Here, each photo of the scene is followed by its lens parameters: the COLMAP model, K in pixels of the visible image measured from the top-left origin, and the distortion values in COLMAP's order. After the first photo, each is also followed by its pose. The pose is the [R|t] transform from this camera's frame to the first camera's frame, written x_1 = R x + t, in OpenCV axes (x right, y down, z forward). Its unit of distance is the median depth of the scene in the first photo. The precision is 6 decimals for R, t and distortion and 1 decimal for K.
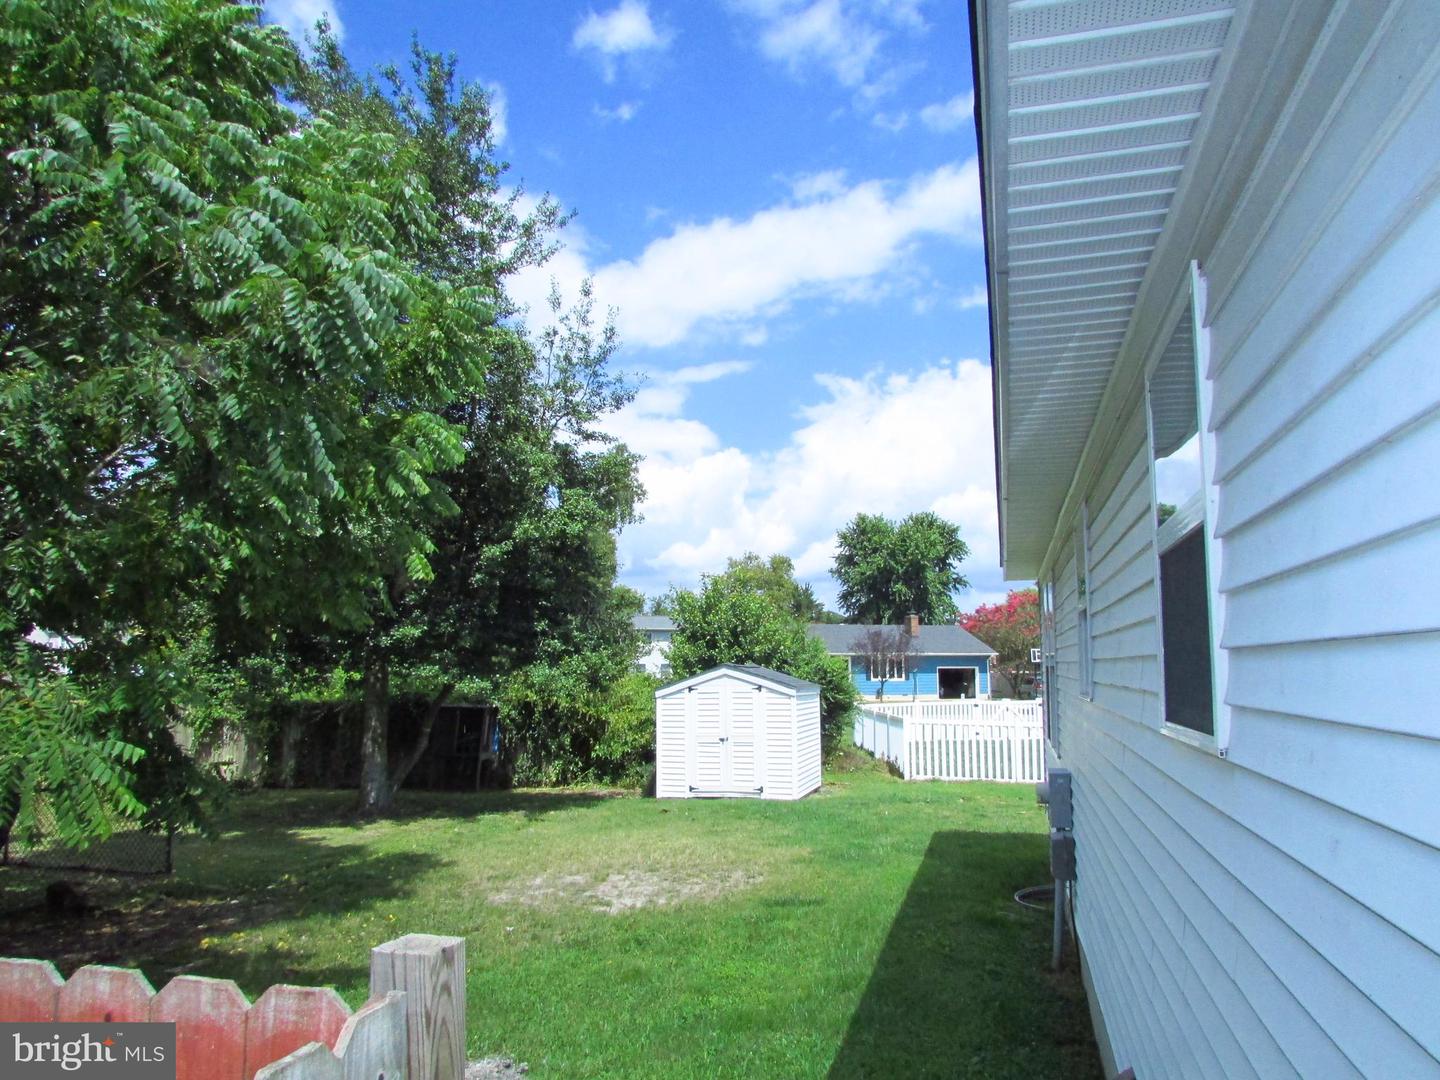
lens RADIAL K [[1041.4, 0, 720.0], [0, 1041.4, 540.0], [0, 0, 1]] dist [-0.012041, -0.004946]
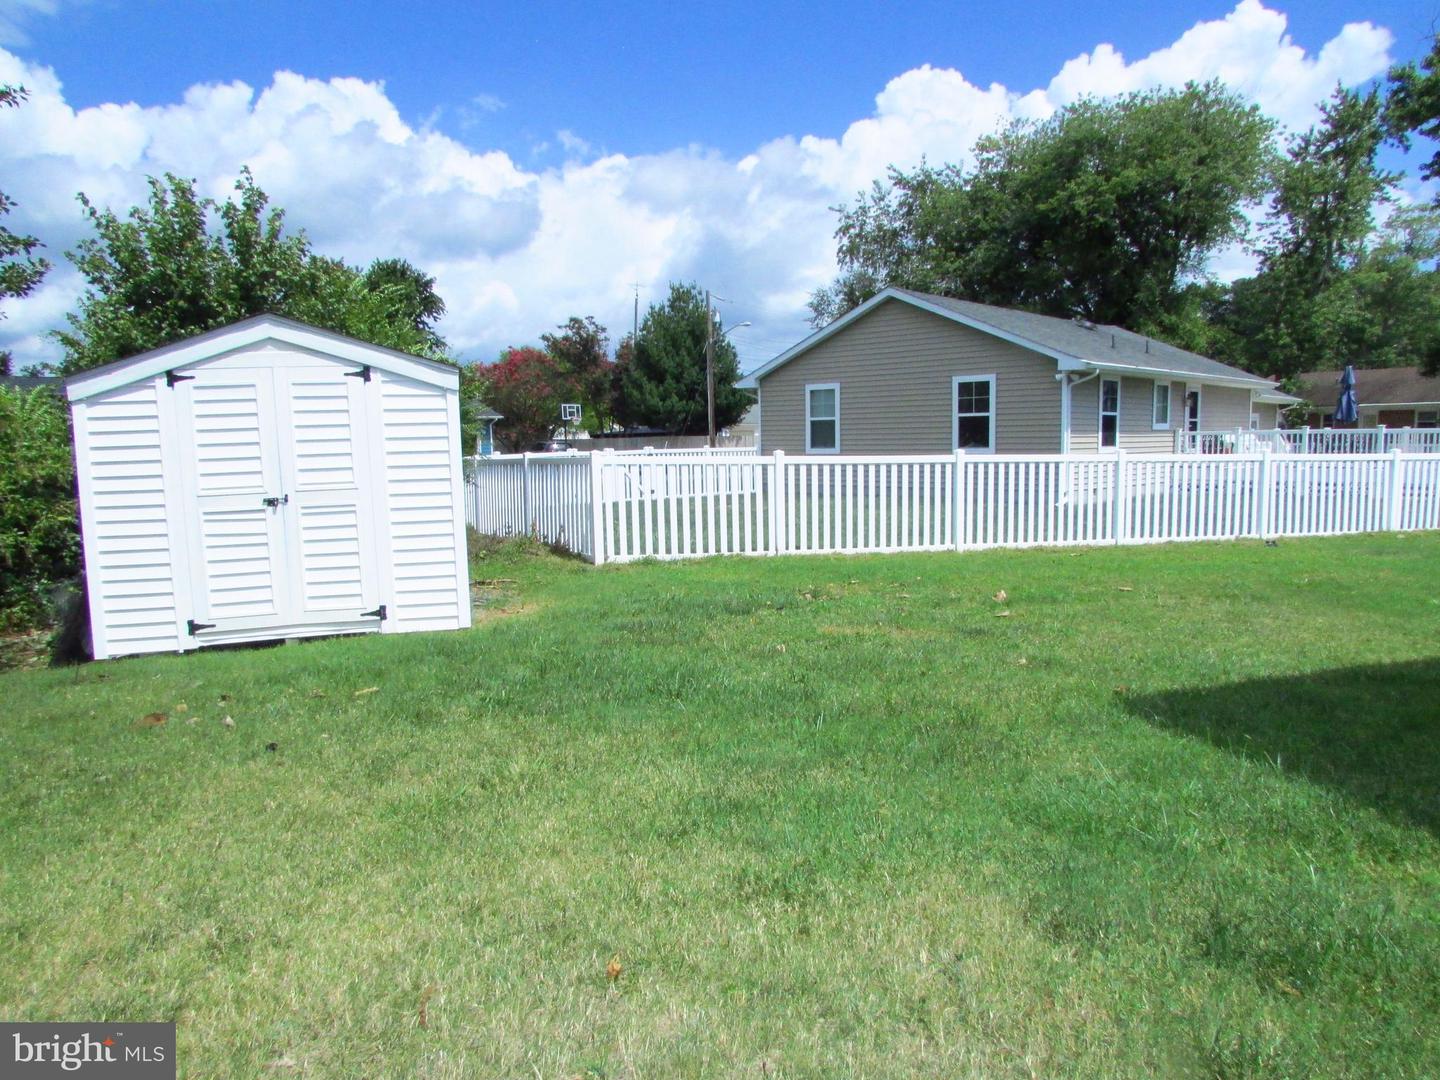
lens RADIAL K [[1041.4, 0, 720.0], [0, 1041.4, 540.0], [0, 0, 1]] dist [-0.012041, -0.004946]
pose [[0.866668, -0.064746, 0.494666, -0.043988], [-0.038765, 0.979805, 0.196162, 0.112153], [-0.497377, -0.189183, 0.846656, 0.529843]]
